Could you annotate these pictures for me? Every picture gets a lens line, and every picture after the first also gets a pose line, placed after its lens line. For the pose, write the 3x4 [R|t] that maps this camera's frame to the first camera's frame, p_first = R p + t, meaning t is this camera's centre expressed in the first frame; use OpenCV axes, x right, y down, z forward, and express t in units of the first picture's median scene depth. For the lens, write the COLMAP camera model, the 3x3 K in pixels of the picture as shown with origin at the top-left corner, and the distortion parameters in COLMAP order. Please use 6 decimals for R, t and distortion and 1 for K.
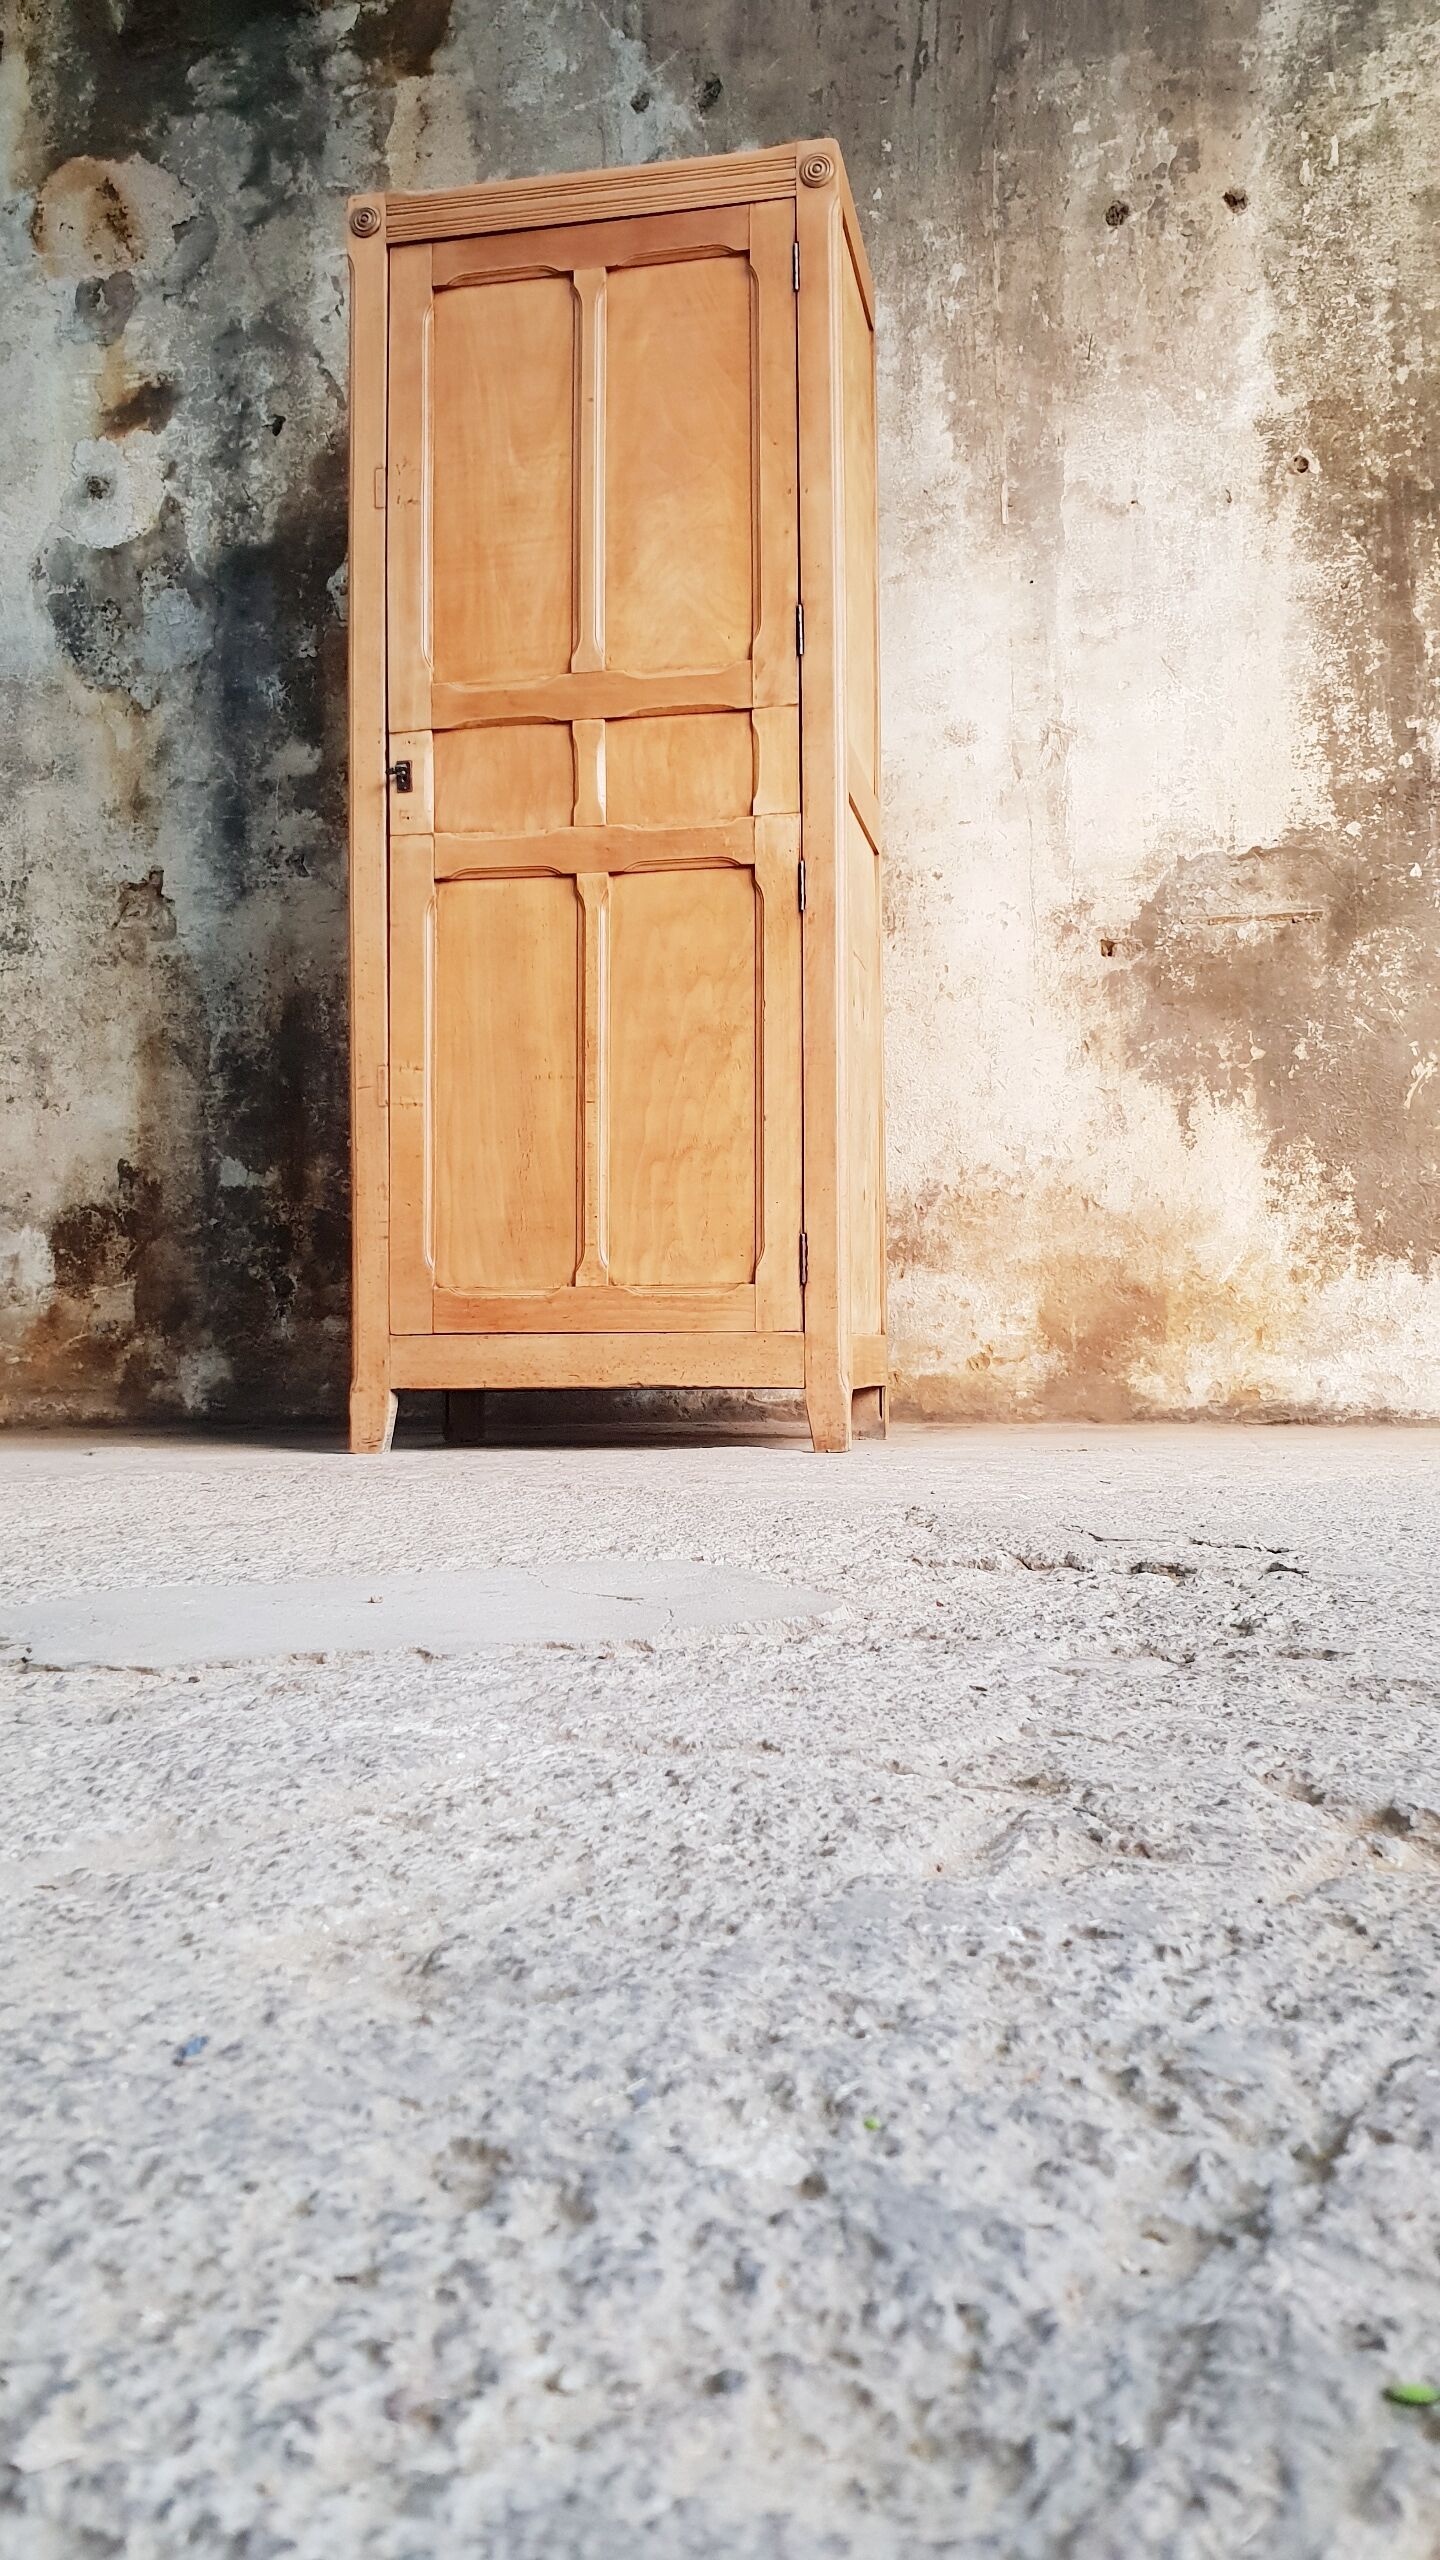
lens RADIAL K [[2031.0, 0, 750.1], [0, 2031.0, 1267.6], [0, 0, 1]] dist [-0.017095, 0.044487]
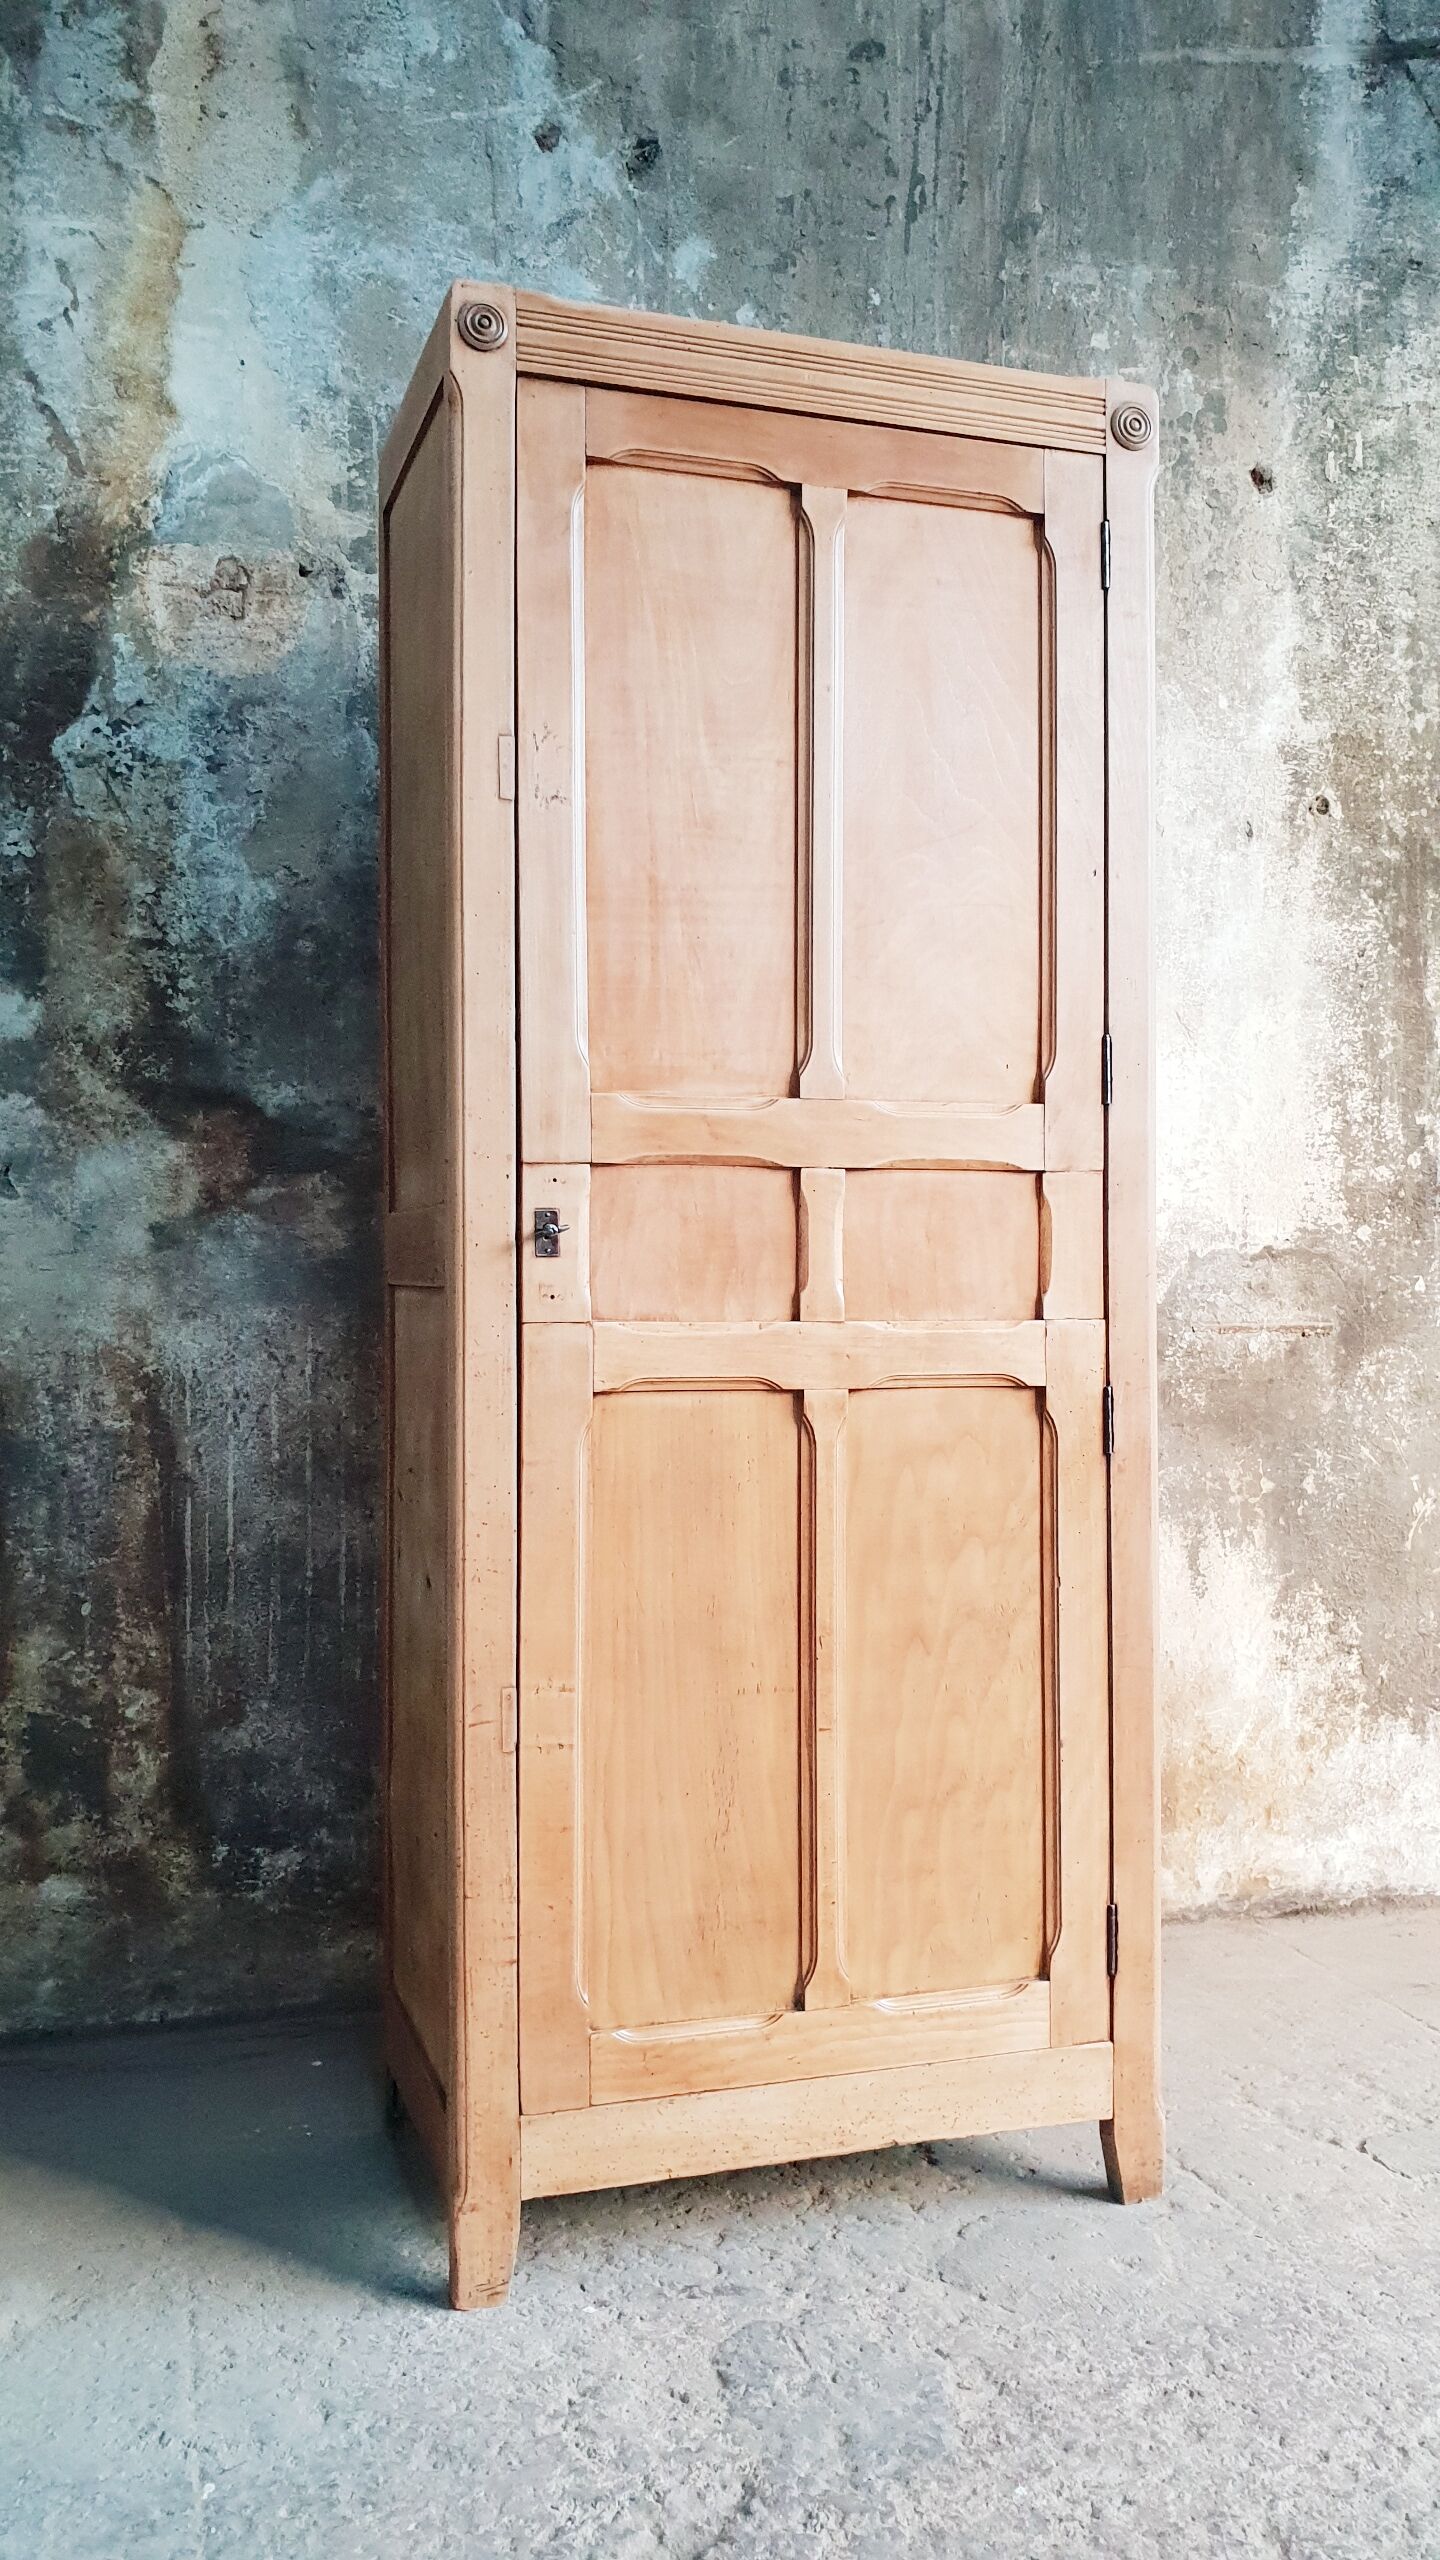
lens RADIAL K [[2031.0, 0, 732.1], [0, 2031.0, 1269.4], [0, 0, 1]] dist [-0.017095, 0.044487]
pose [[0.870975, 0.008502, 0.491254, -0.359956], [-0.027165, 0.999154, 0.030870, -0.209958], [-0.490576, -0.040232, 0.870469, 0.347349]]
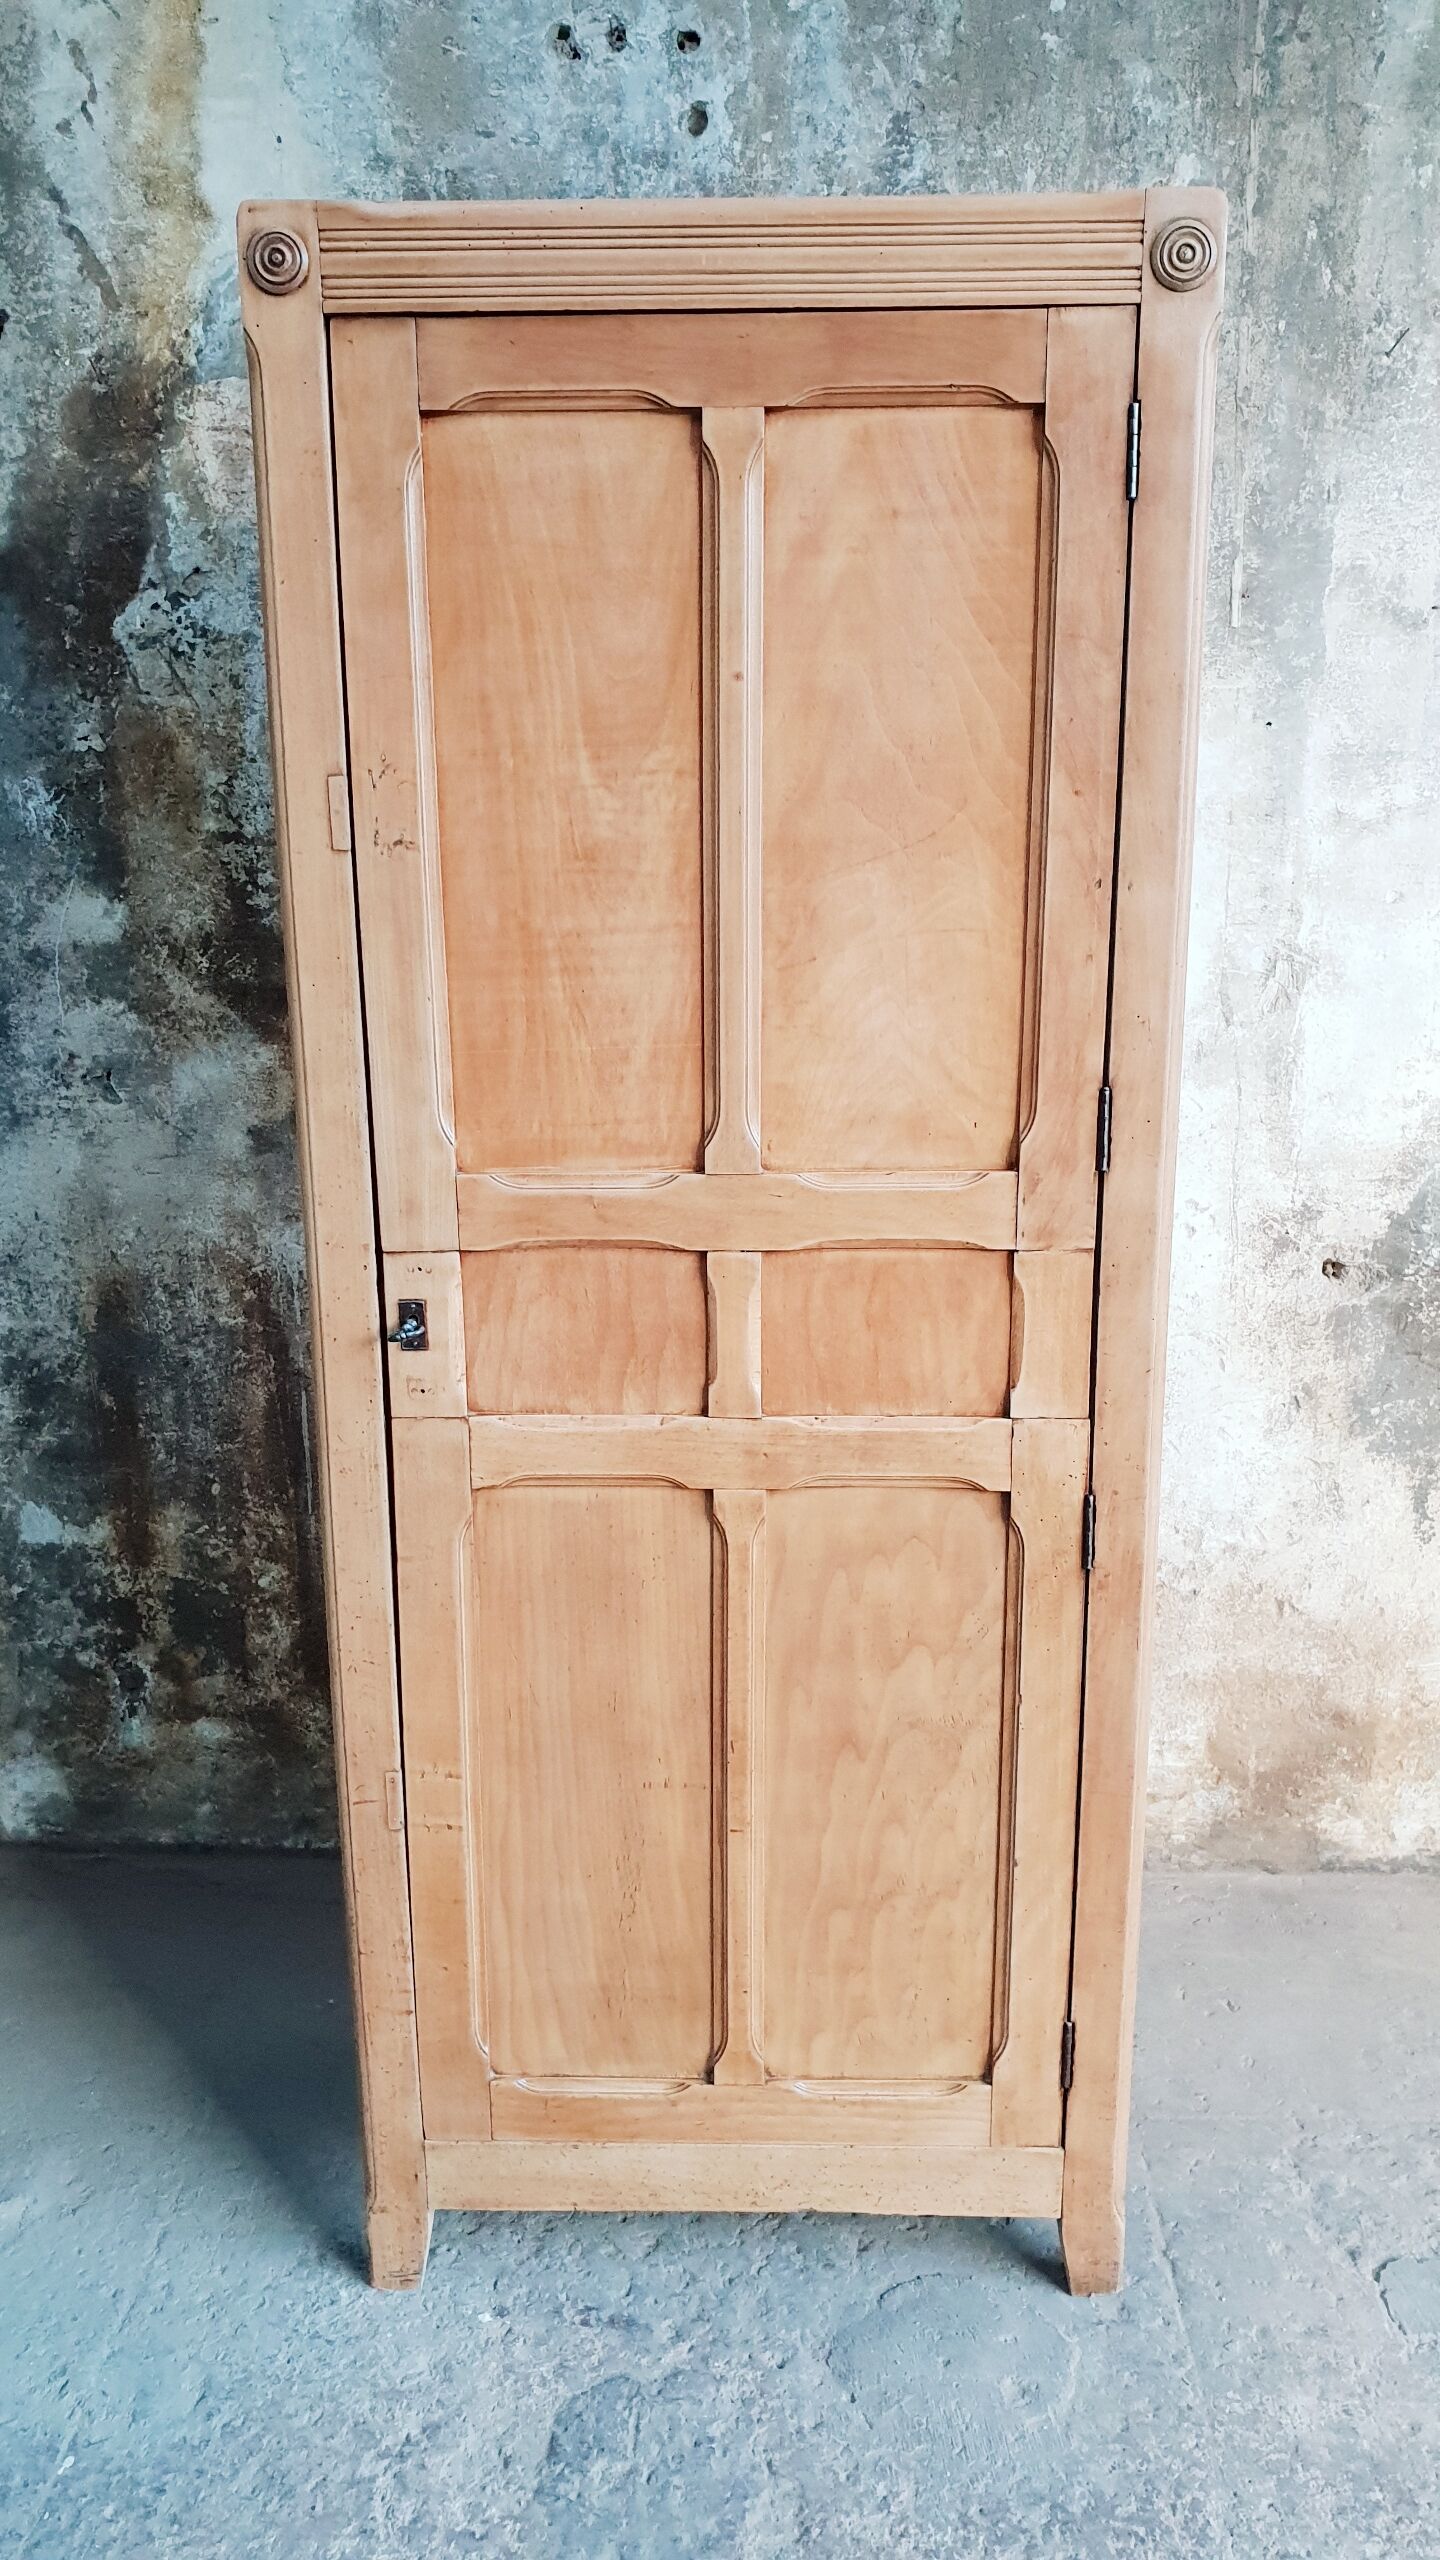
lens RADIAL K [[2031.0, 0, 729.5], [0, 2031.0, 1259.1], [0, 0, 1]] dist [-0.017095, 0.044487]
pose [[0.984208, -0.045845, 0.170974, -0.149048], [-0.007787, 0.953731, 0.300559, -0.364887], [-0.176842, -0.297144, 0.938314, 0.366267]]
